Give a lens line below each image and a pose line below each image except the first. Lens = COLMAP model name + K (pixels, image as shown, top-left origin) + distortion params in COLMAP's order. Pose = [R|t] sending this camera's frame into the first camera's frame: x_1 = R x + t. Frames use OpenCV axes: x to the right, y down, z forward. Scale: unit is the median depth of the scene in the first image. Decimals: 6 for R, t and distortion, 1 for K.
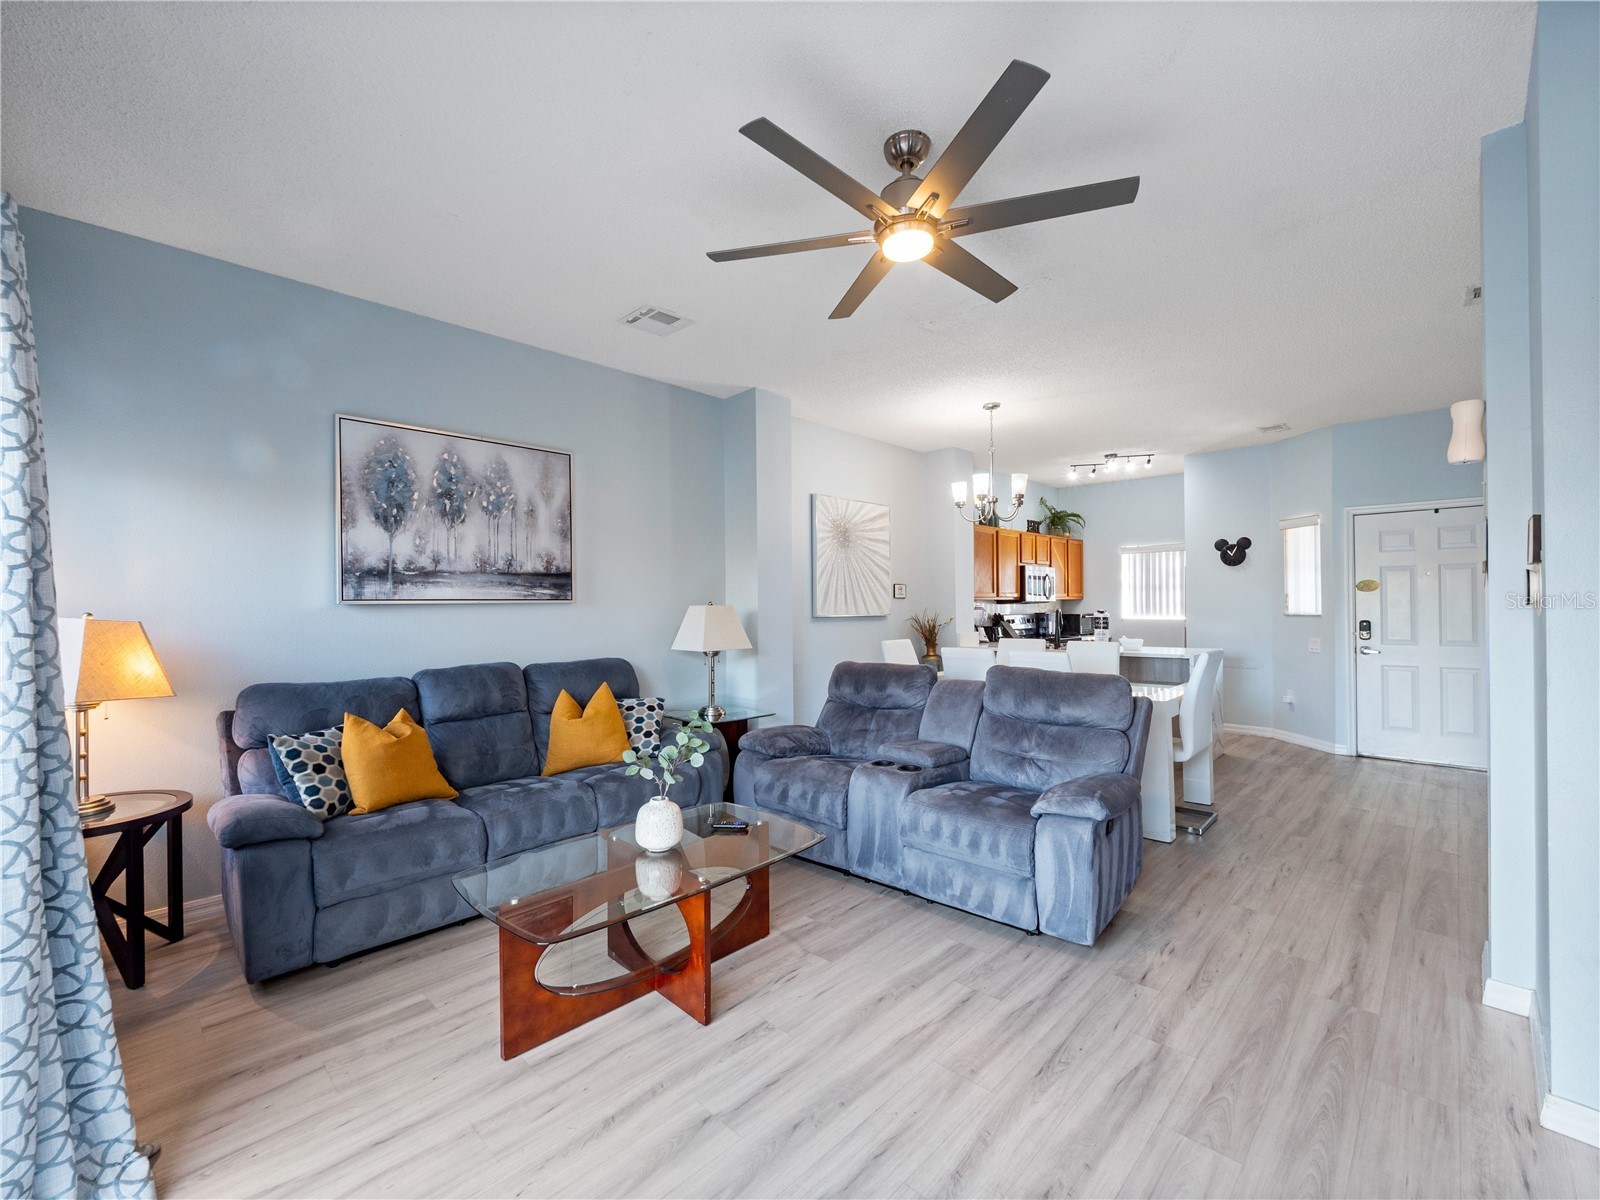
lens RADIAL K [[665.9, 0, 790.1], [0, 665.9, 600.5], [0, 0, 1]] dist [-0.000566, -0.000522]
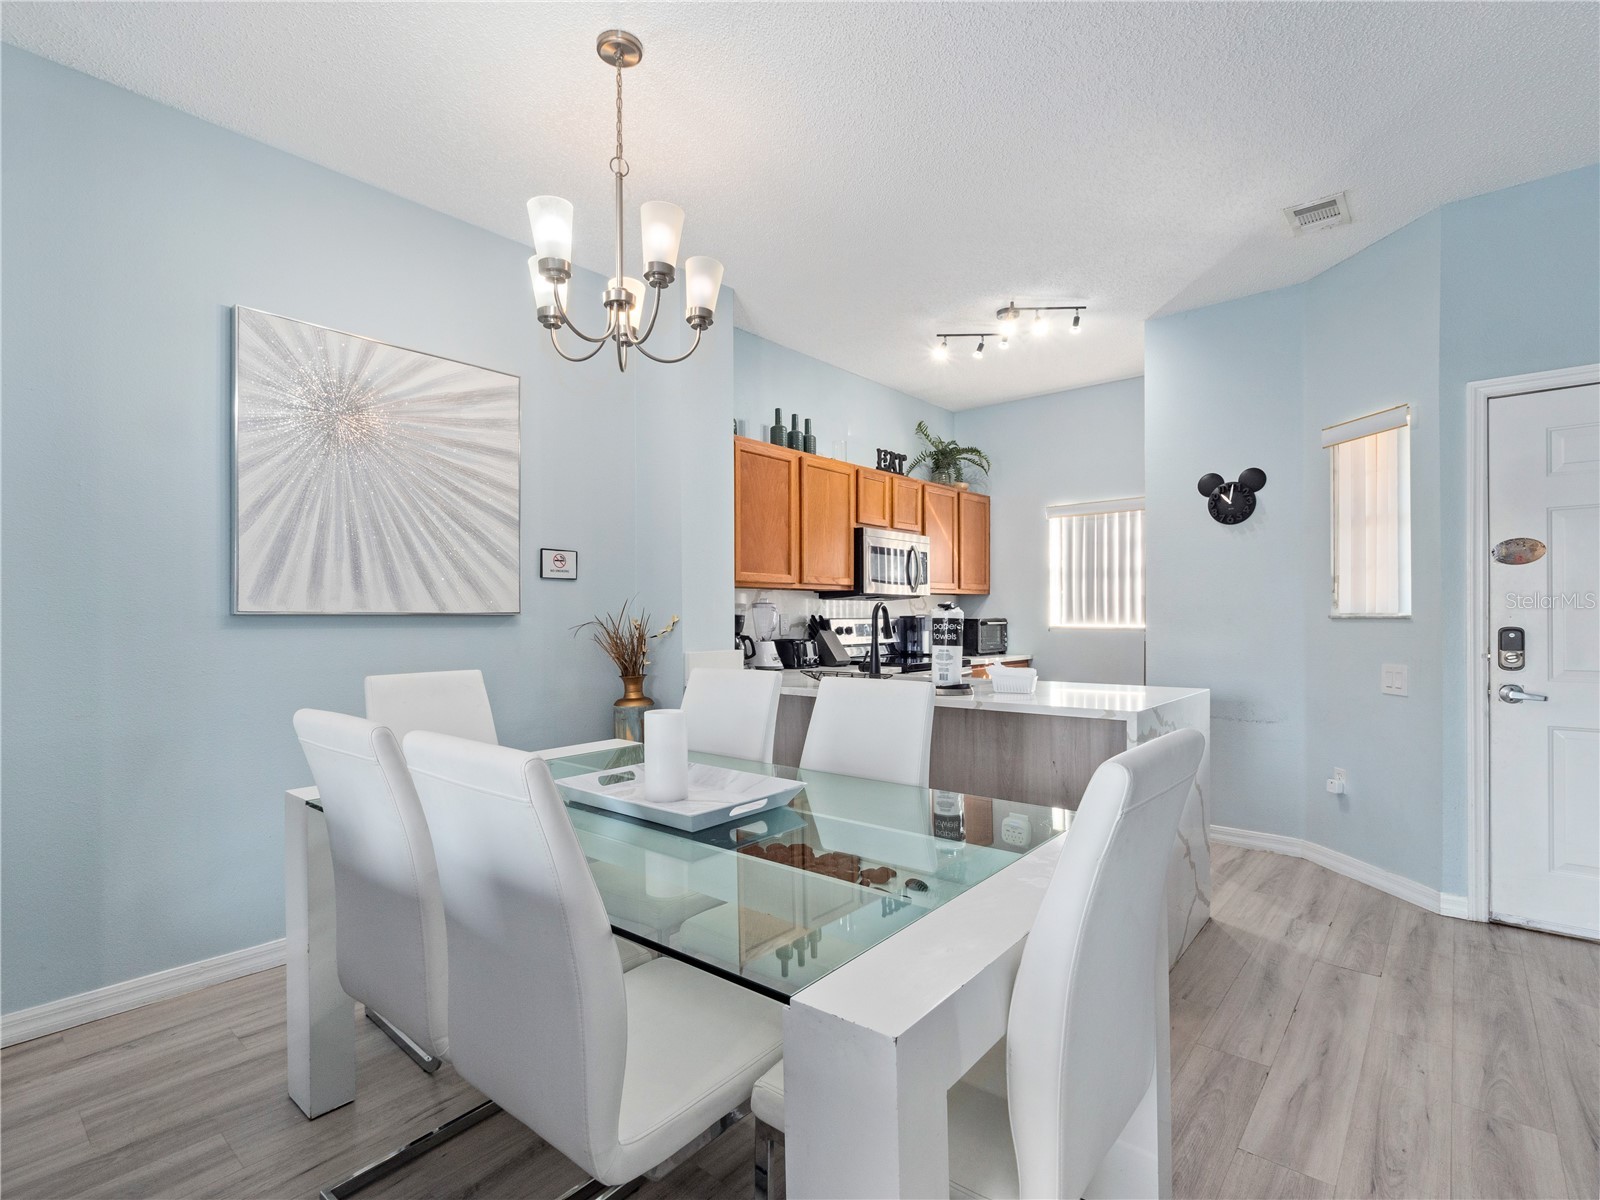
lens RADIAL K [[761.4, 0, 792.3], [0, 761.4, 611.9], [0, 0, 1]] dist [0.000730, 0.000115]
pose [[0.997603, 0.004903, 0.069026, 0.277513], [-0.005103, 0.999983, 0.002721, 0.016557], [-0.069012, -0.003067, 0.997611, 0.422729]]
